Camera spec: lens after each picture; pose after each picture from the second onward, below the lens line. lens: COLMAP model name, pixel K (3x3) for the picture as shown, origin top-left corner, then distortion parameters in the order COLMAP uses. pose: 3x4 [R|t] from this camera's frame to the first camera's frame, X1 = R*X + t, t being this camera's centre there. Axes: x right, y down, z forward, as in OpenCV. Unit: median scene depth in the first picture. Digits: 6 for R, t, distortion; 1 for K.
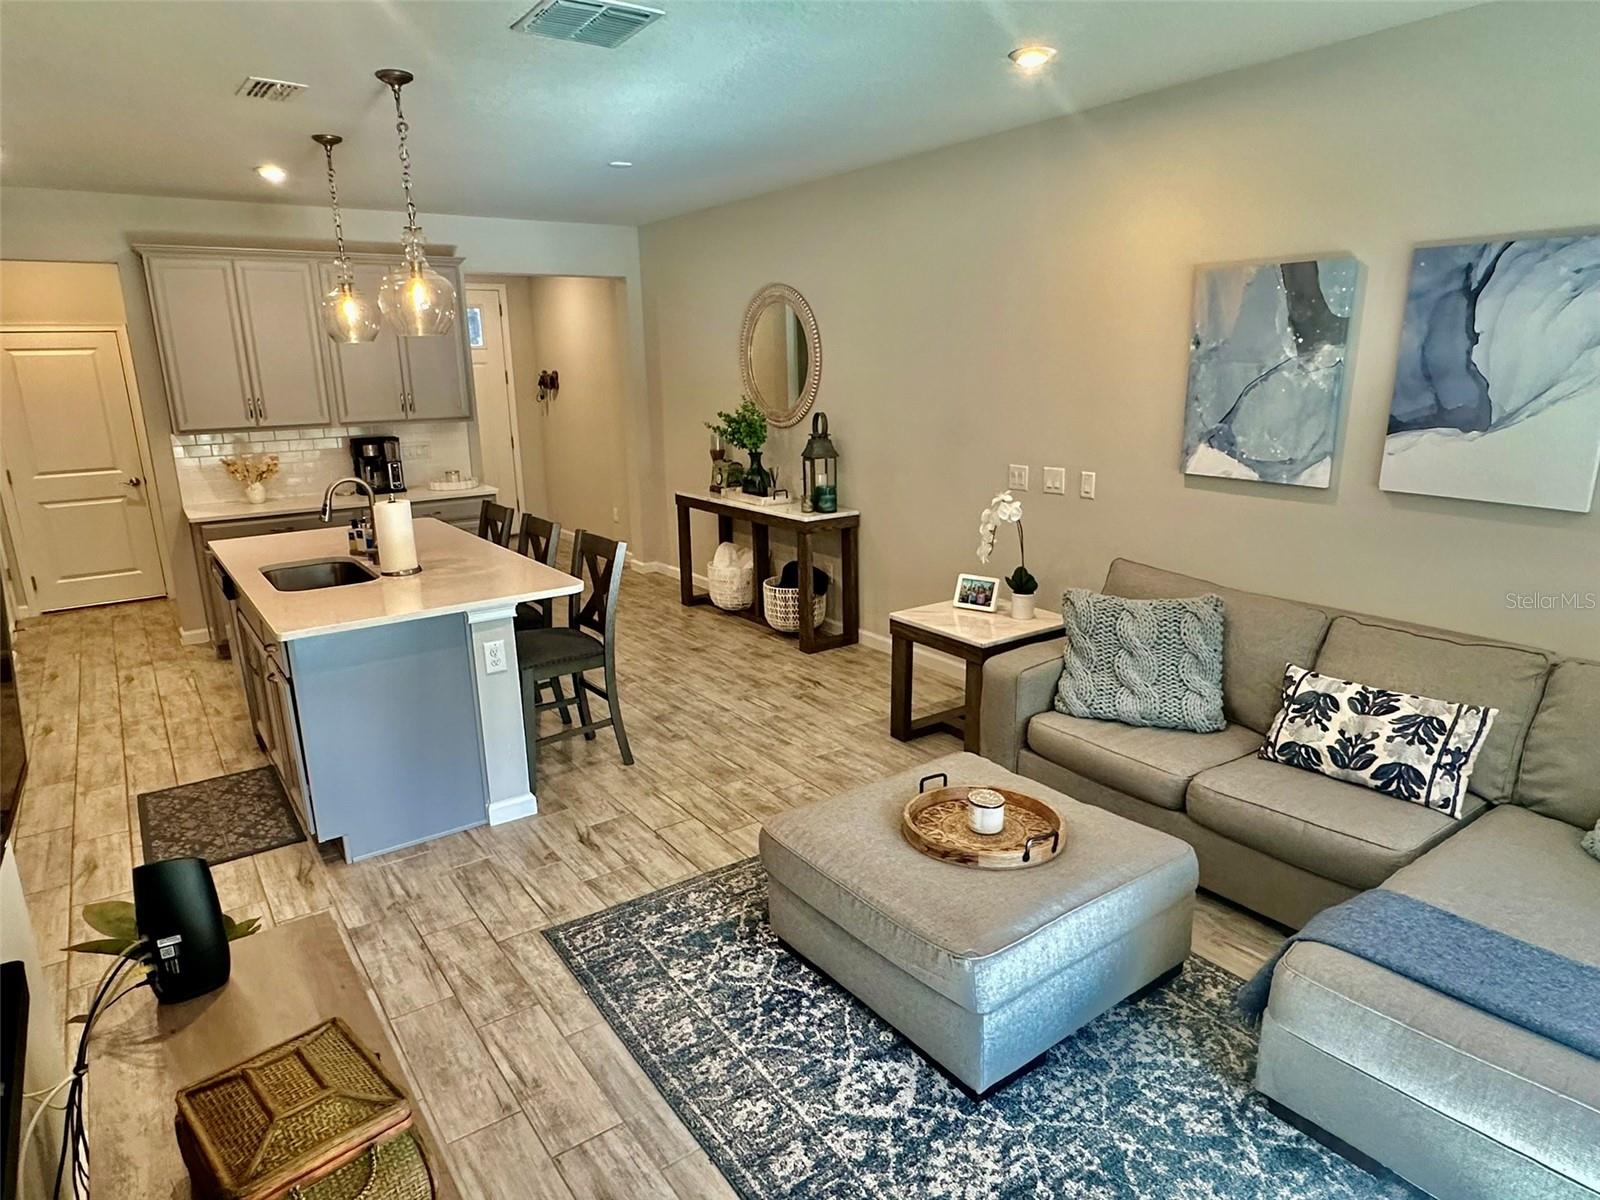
lens RADIAL K [[969.7, 0, 800.0], [0, 969.7, 603.7], [0, 0, 1]] dist [0.002333, 0.002568]
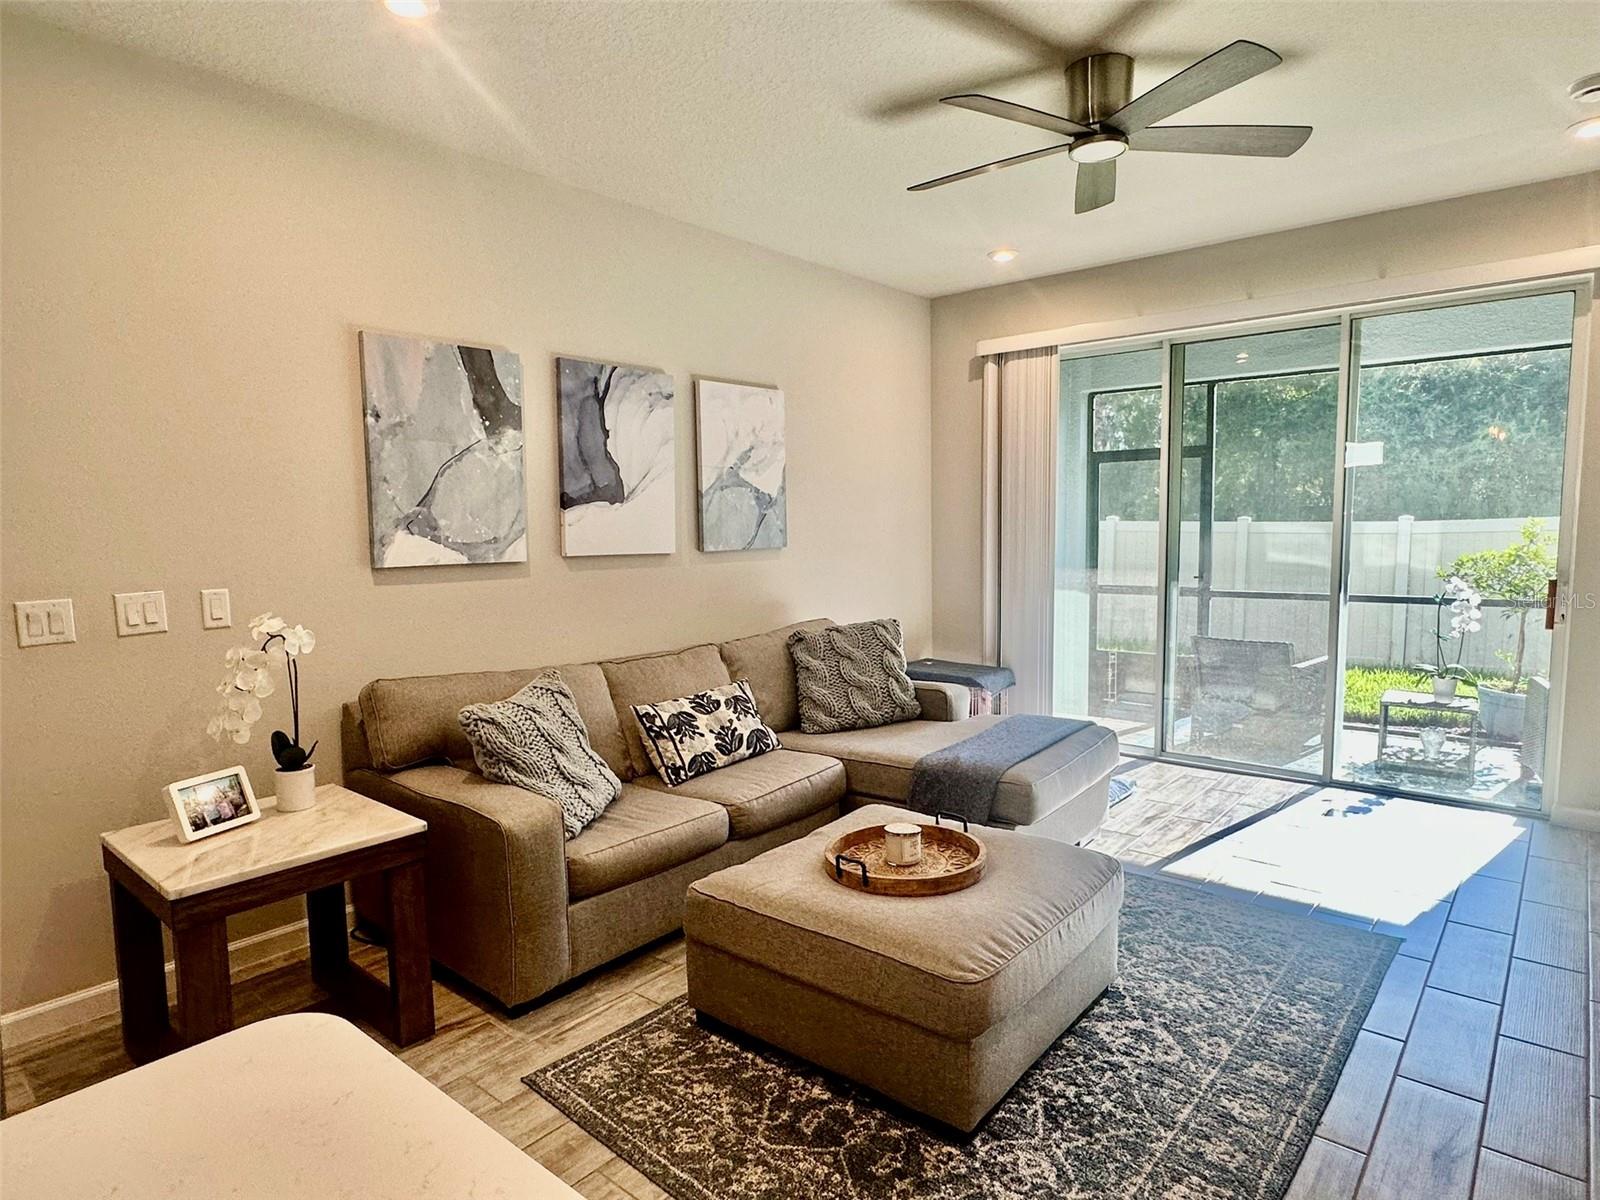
lens RADIAL K [[923.3, 0, 799.8], [0, 923.3, 602.2], [0, 0, 1]] dist [0.006461, 0.002263]
pose [[-0.244862, -0.072126, 0.966871, -0.548422], [0.256327, 0.956932, 0.136300, -0.144196], [-0.935061, 0.281210, -0.215829, 0.995391]]
